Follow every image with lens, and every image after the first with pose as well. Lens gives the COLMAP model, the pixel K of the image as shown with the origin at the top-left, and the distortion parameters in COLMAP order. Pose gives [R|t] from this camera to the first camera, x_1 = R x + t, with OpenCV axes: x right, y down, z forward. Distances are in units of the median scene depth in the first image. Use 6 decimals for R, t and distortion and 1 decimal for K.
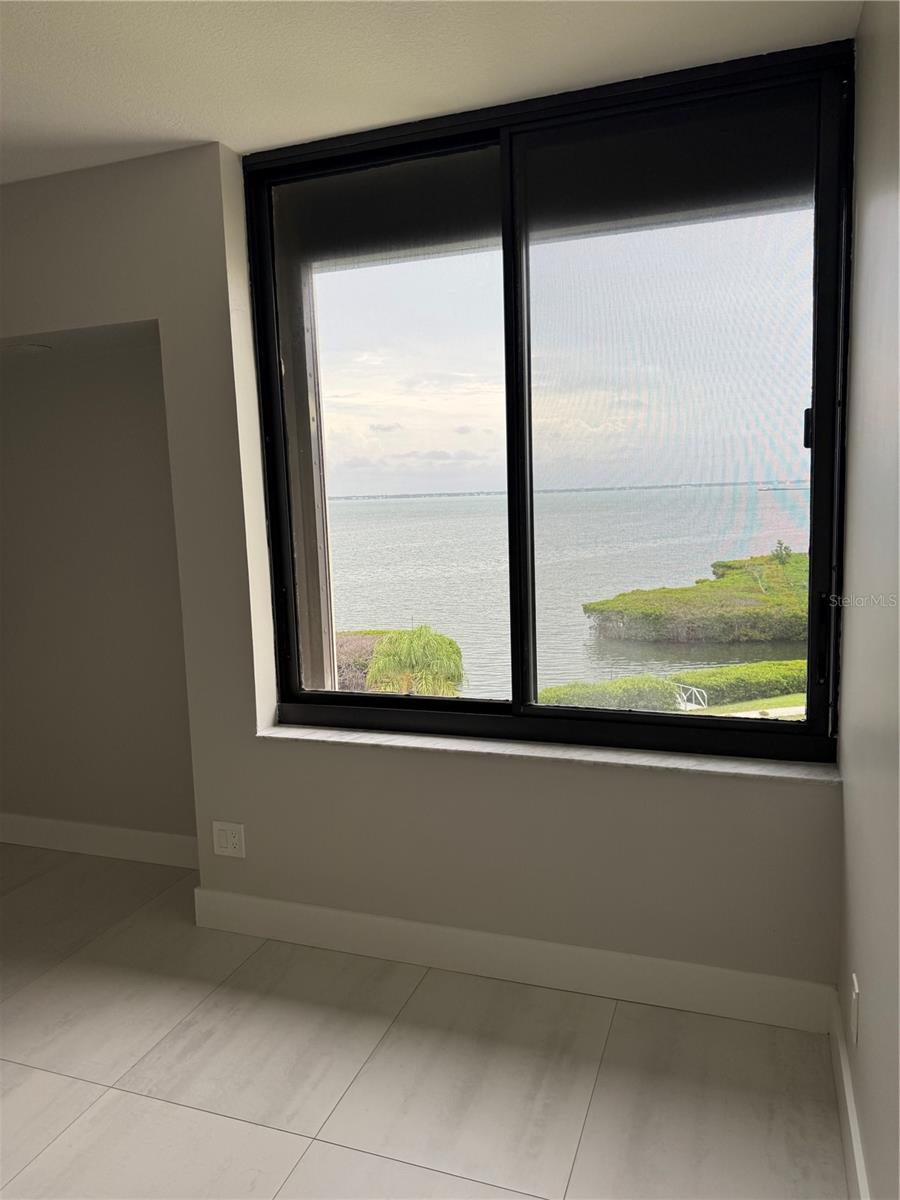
lens RADIAL K [[854.7, 0, 400.2], [0, 854.7, 557.2], [0, 0, 1]] dist [0.069699, -0.097780]
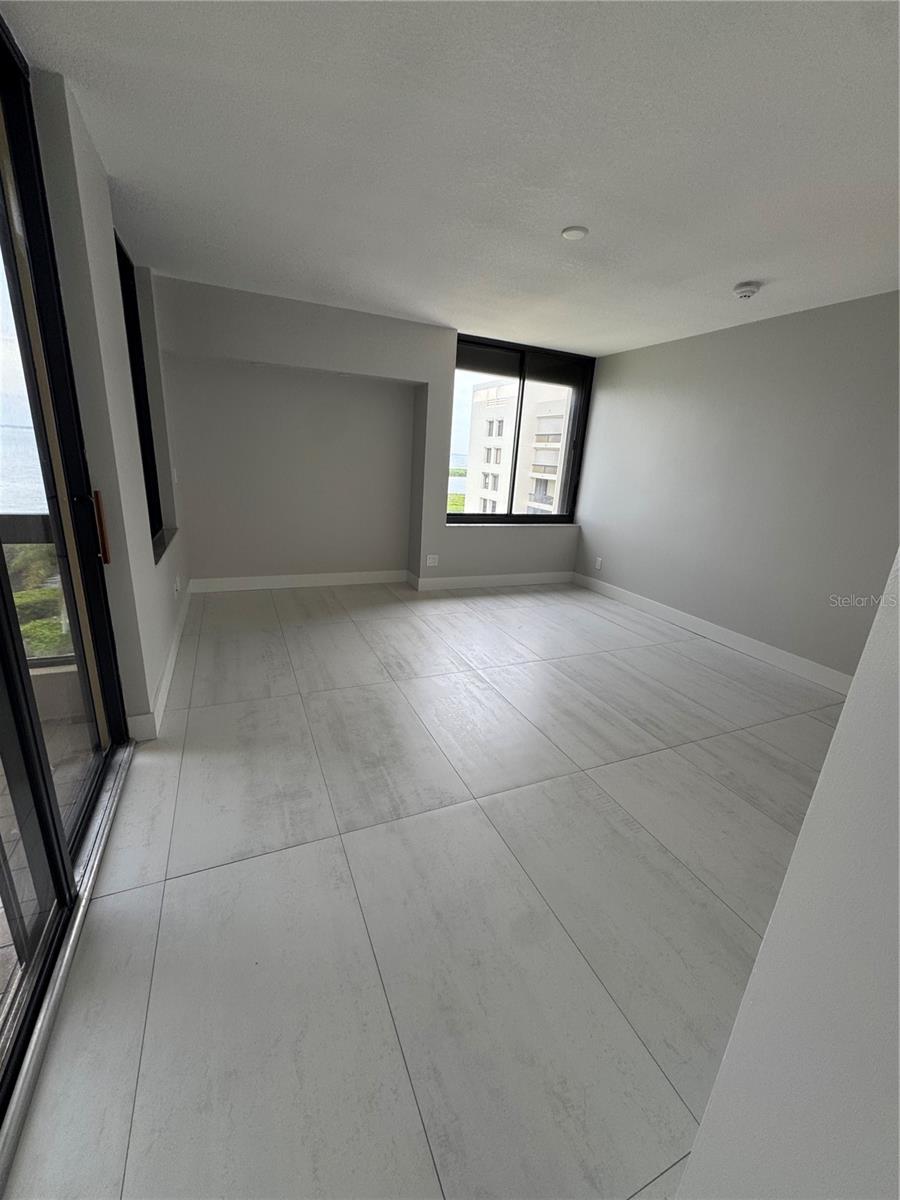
lens RADIAL K [[476.8, 0, 451.5], [0, 476.8, 600.3], [0, 0, 1]] dist [-0.004699, 0.000433]
pose [[0.707392, -0.130923, 0.694590, -1.475348], [-0.039023, 0.973963, 0.223325, 0.084225], [-0.705744, -0.185083, 0.683864, -0.276870]]
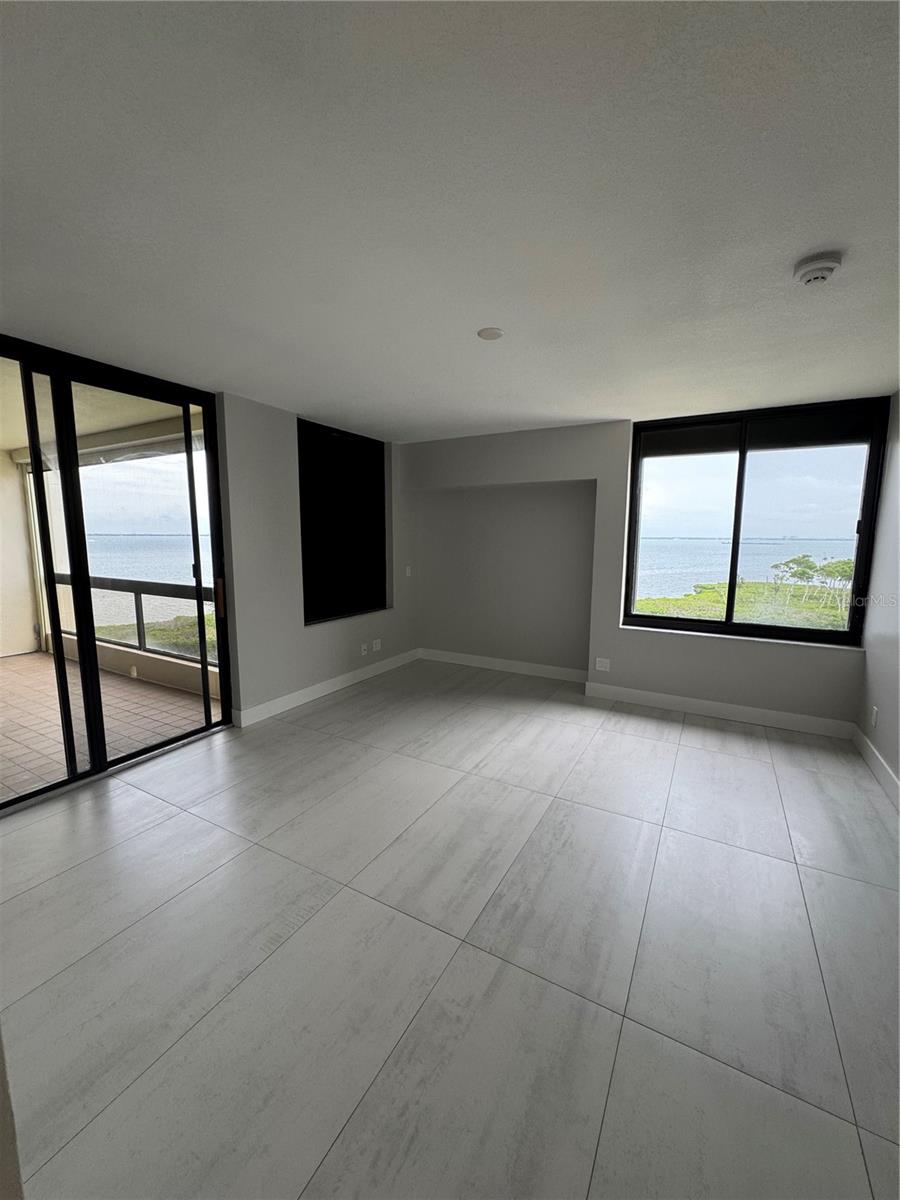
lens RADIAL K [[474.9, 0, 436.3], [0, 474.9, 584.1], [0, 0, 1]] dist [-0.011886, 0.000103]
pose [[0.986900, 0.057827, -0.150613, -0.550668], [-0.053178, 0.997981, 0.034723, 0.049496], [0.152317, -0.026259, 0.987983, -0.617270]]
